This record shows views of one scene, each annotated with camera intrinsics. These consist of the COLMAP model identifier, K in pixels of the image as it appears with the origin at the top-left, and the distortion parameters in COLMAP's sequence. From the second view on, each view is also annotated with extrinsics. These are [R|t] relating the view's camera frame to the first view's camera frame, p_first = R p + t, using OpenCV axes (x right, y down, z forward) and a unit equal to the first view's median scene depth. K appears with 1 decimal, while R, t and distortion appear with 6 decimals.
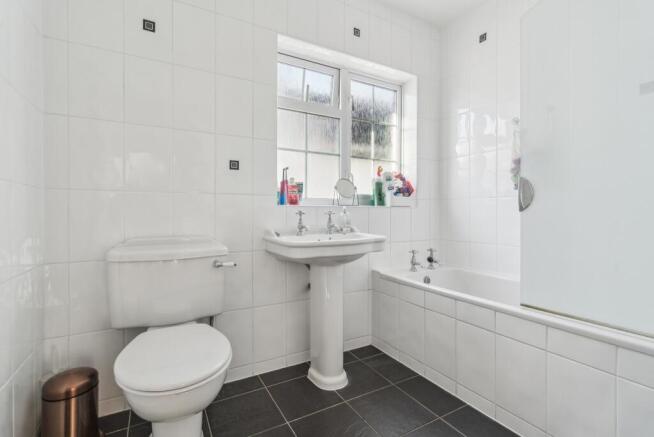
lens RADIAL K [[307.5, 0, 328.1], [0, 307.5, 215.0], [0, 0, 1]] dist [0.003185, 0.000241]
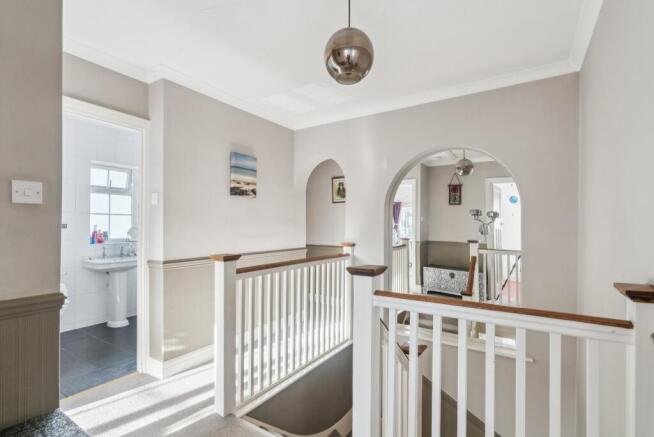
lens RADIAL K [[307.5, 0, 329.5], [0, 307.5, 222.7], [0, 0, 1]] dist [0.003185, 0.000241]
pose [[0.873109, 0.007623, 0.487466, 0.211344], [0.004437, 0.999712, -0.023580, -0.115180], [-0.487506, 0.022750, 0.872823, -1.481707]]
